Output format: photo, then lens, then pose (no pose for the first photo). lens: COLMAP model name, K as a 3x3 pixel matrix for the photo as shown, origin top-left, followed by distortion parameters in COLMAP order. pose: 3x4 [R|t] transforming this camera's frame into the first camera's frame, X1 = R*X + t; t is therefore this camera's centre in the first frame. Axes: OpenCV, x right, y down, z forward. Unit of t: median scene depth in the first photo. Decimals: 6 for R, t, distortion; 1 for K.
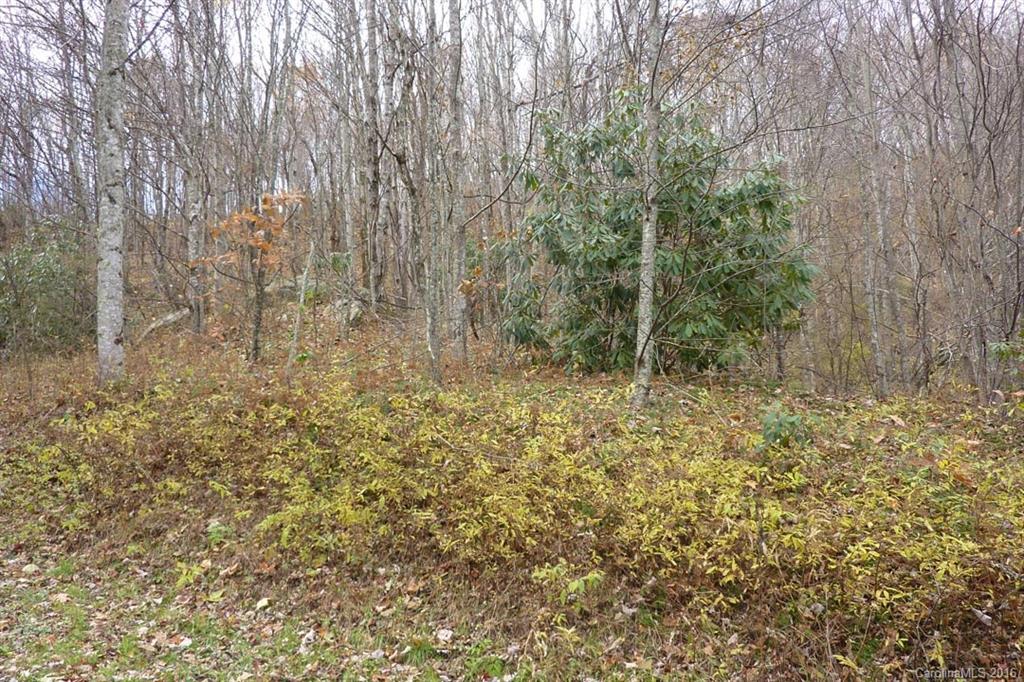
lens RADIAL K [[776.1, 0, 513.8], [0, 776.1, 333.3], [0, 0, 1]] dist [-0.014694, -0.003726]
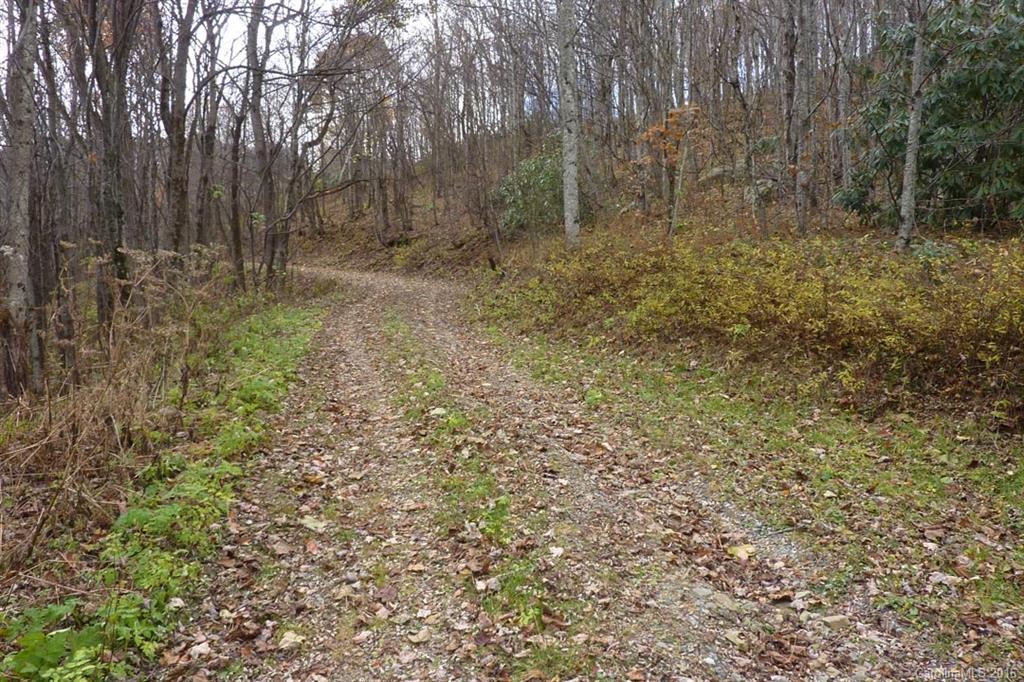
lens RADIAL K [[776.1, 0, 513.7], [0, 776.1, 342.3], [0, 0, 1]] dist [-0.014694, -0.003726]
pose [[0.814229, 0.046119, -0.578710, 0.430217], [0.050681, 0.987387, 0.149994, 0.012609], [0.578328, -0.151459, 0.801621, -0.531416]]
